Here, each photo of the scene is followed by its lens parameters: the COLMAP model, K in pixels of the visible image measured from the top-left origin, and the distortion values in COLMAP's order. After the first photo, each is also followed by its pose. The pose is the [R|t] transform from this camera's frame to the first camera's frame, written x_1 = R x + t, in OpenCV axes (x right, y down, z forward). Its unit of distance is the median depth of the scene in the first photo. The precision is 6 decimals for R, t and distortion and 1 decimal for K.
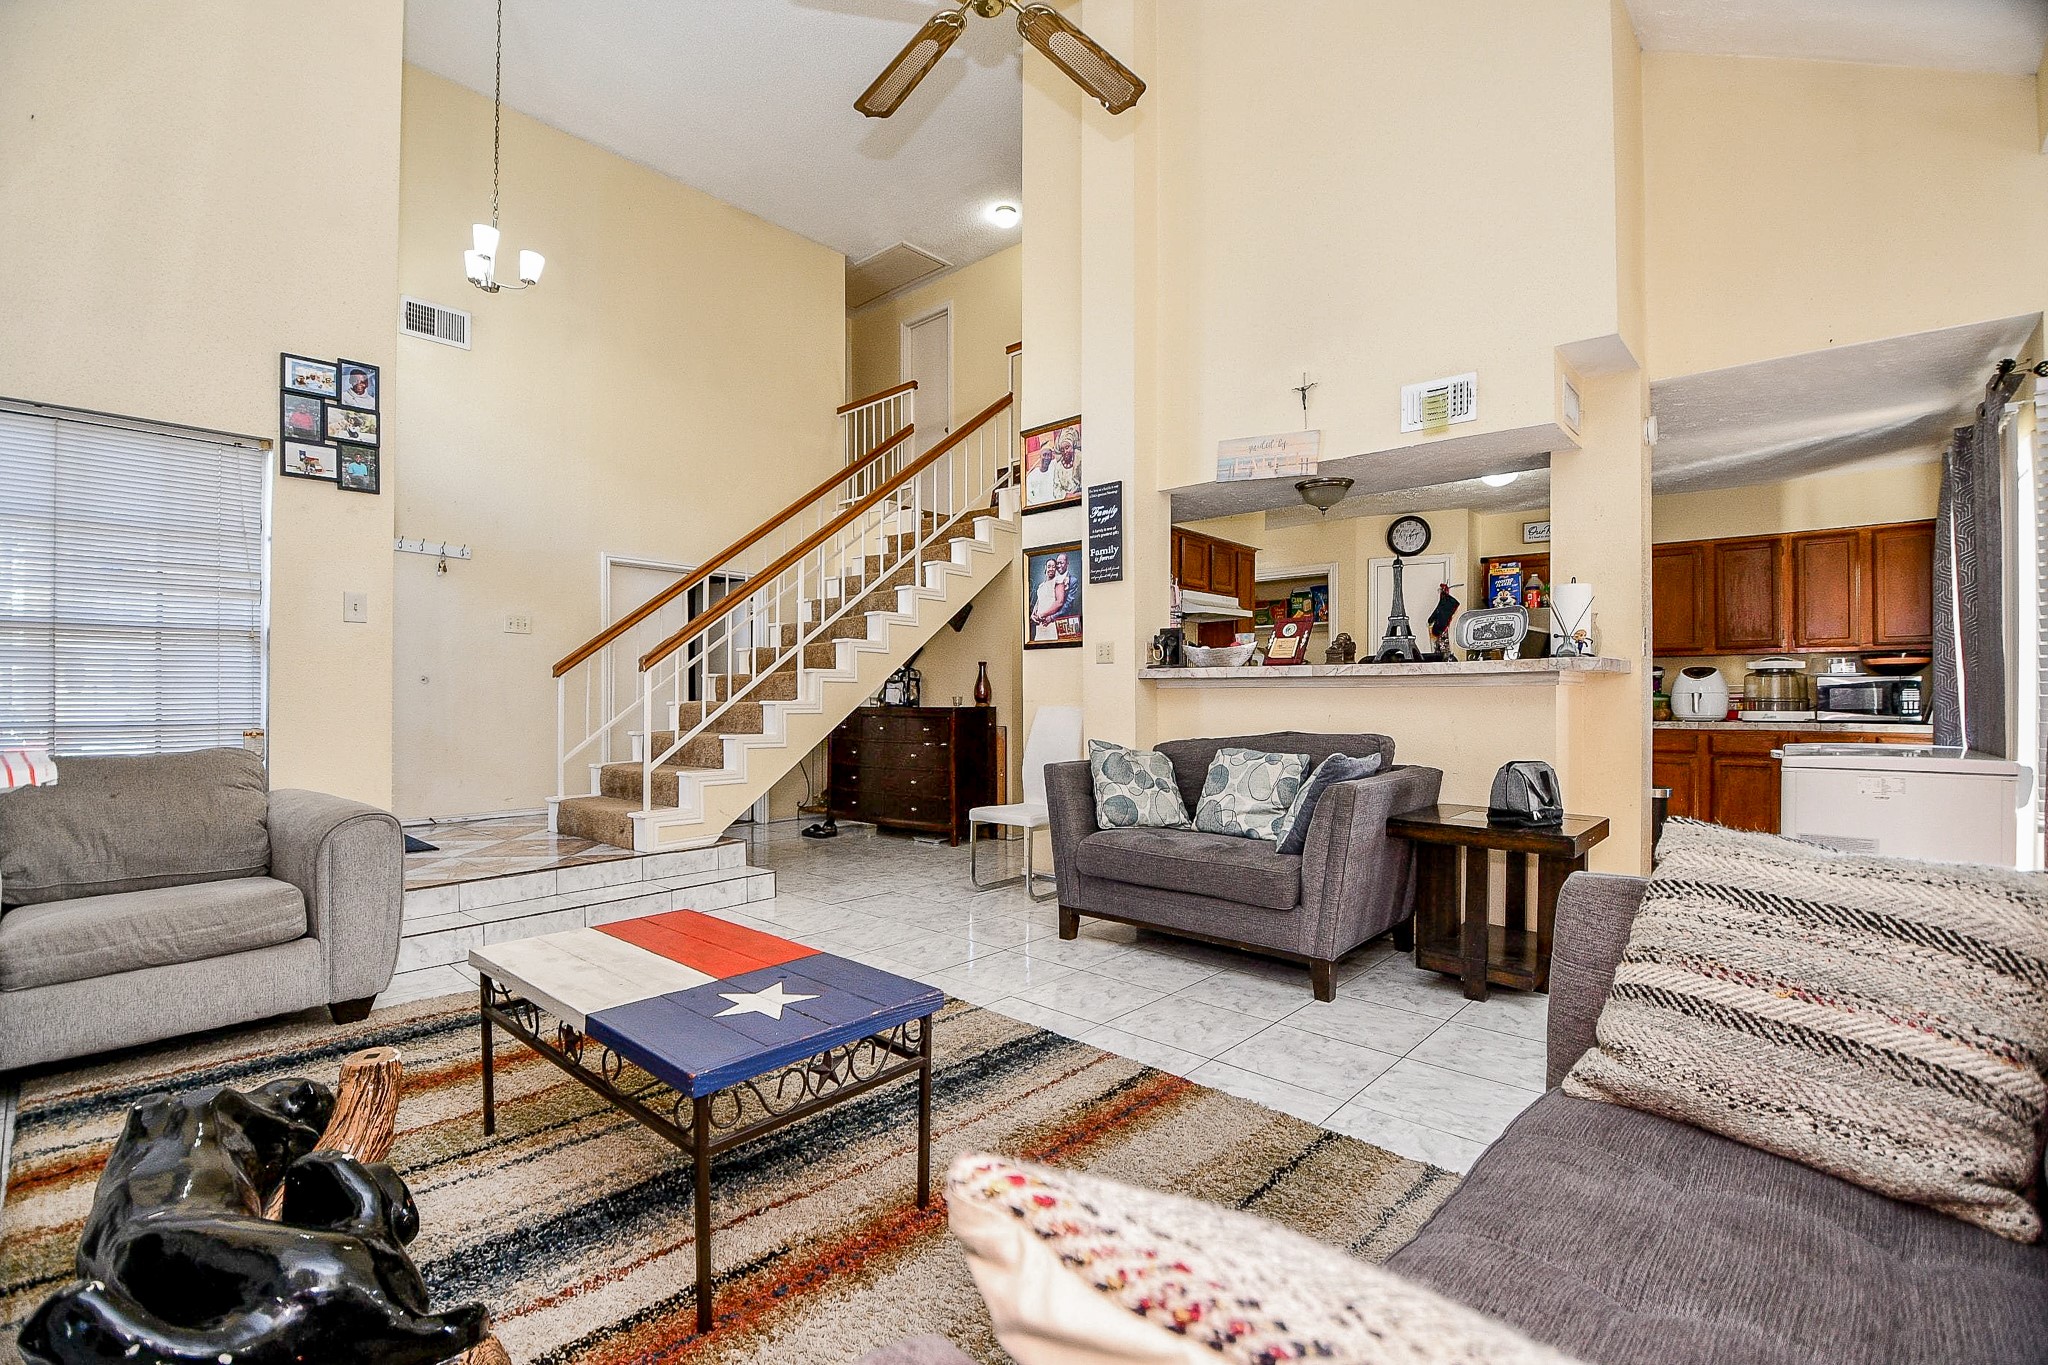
lens RADIAL K [[926.7, 0, 1016.9], [0, 926.7, 690.4], [0, 0, 1]] dist [0.028089, -0.037710]
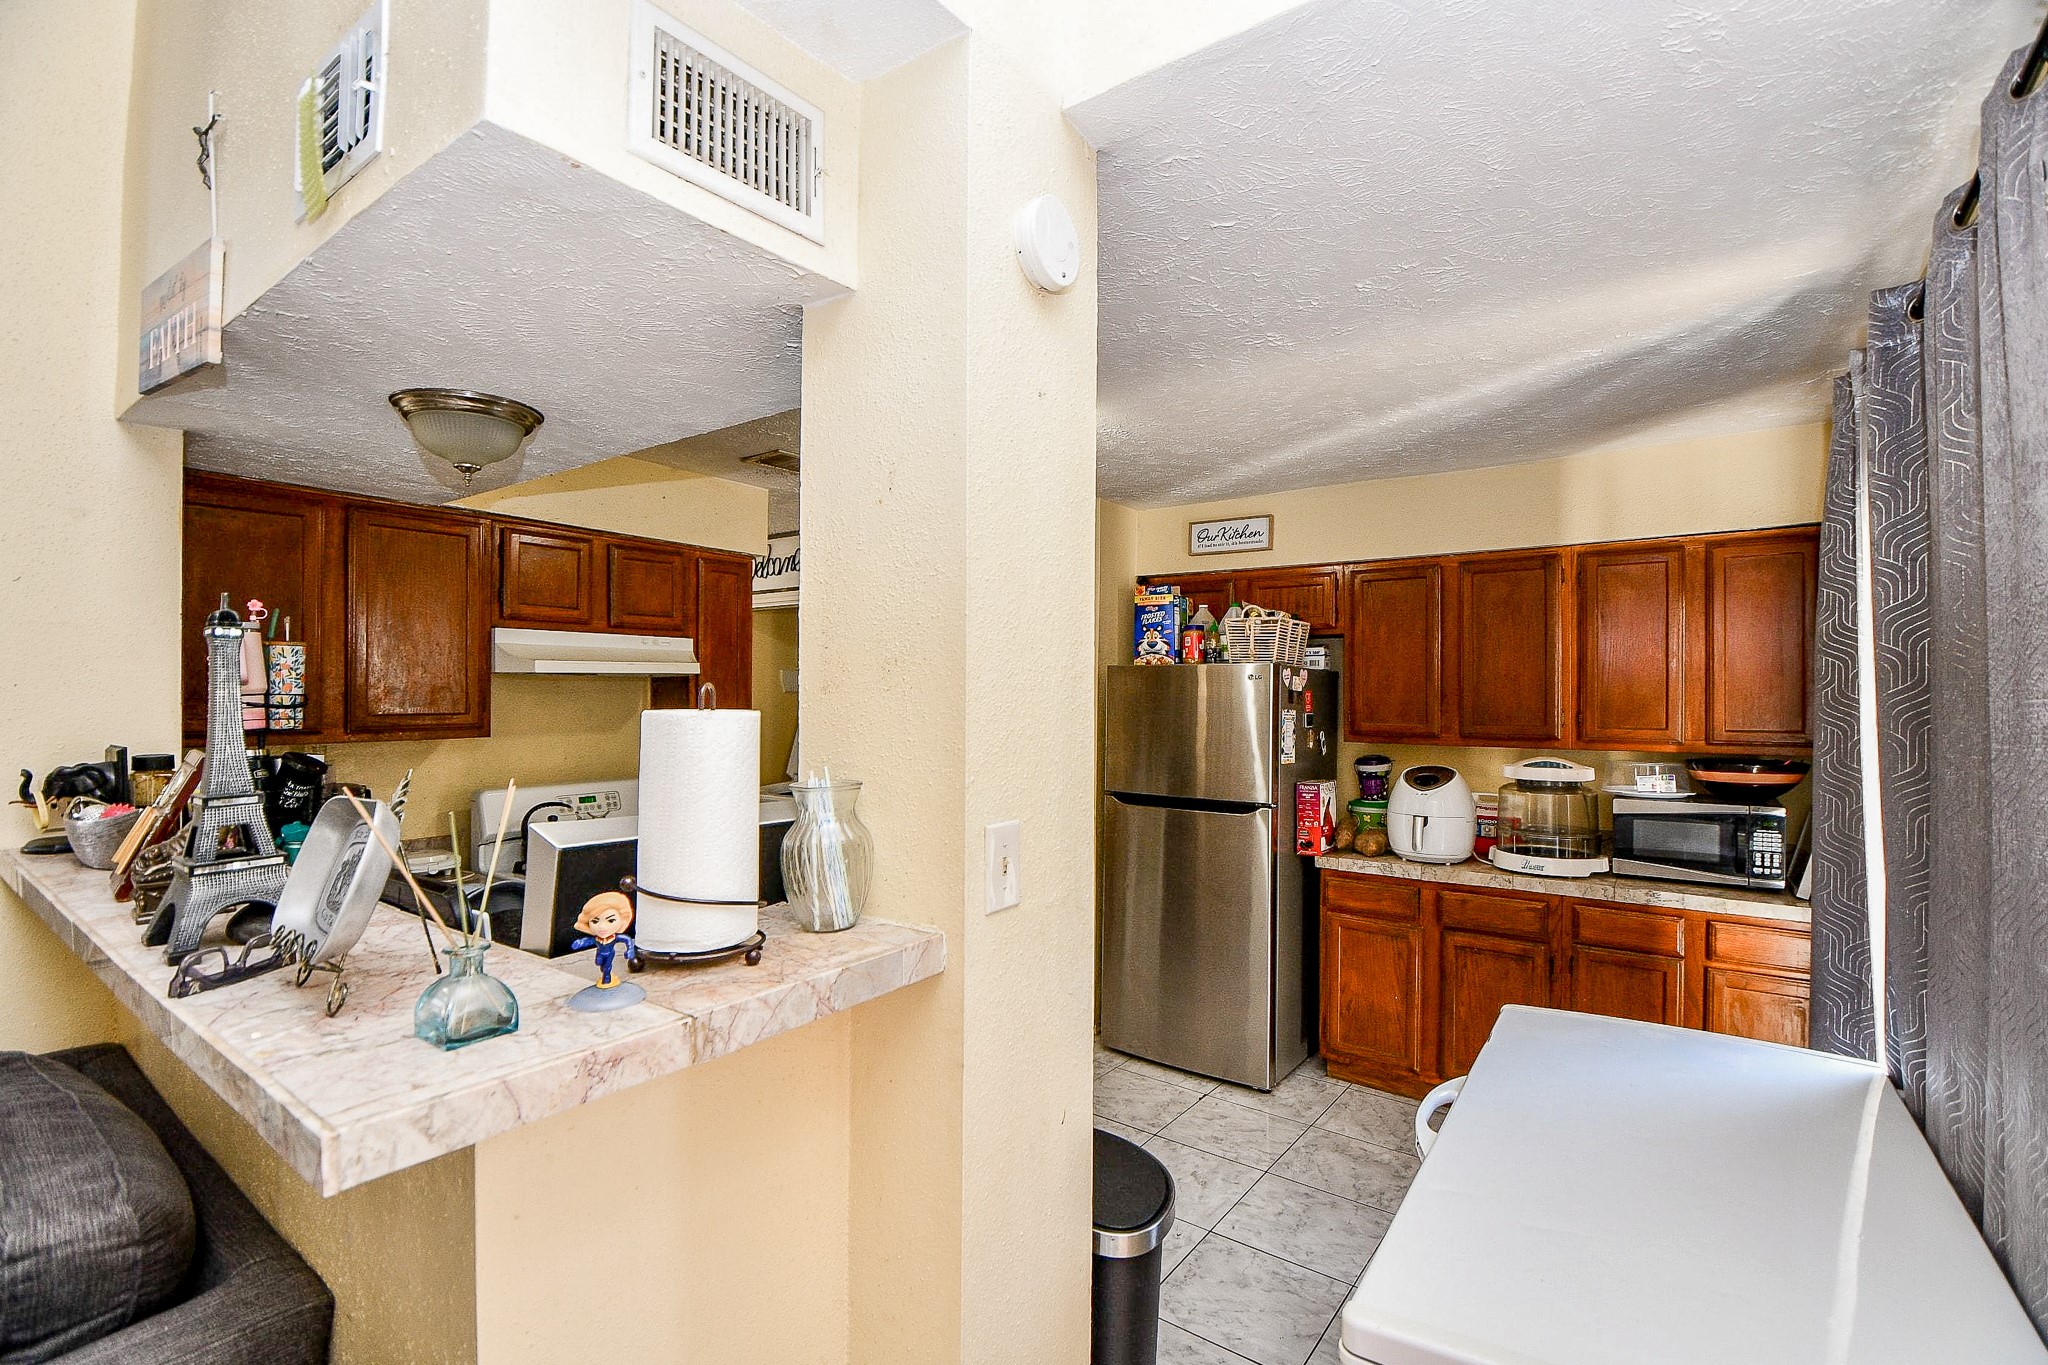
lens RADIAL K [[961.8, 0, 947.2], [0, 961.8, 693.3], [0, 0, 1]] dist [0.001955, -0.042312]
pose [[0.998266, 0.004741, 0.058678, 0.415281], [-0.004632, 0.999987, -0.001999, -0.075191], [-0.058686, 0.001723, 0.998275, 0.433961]]
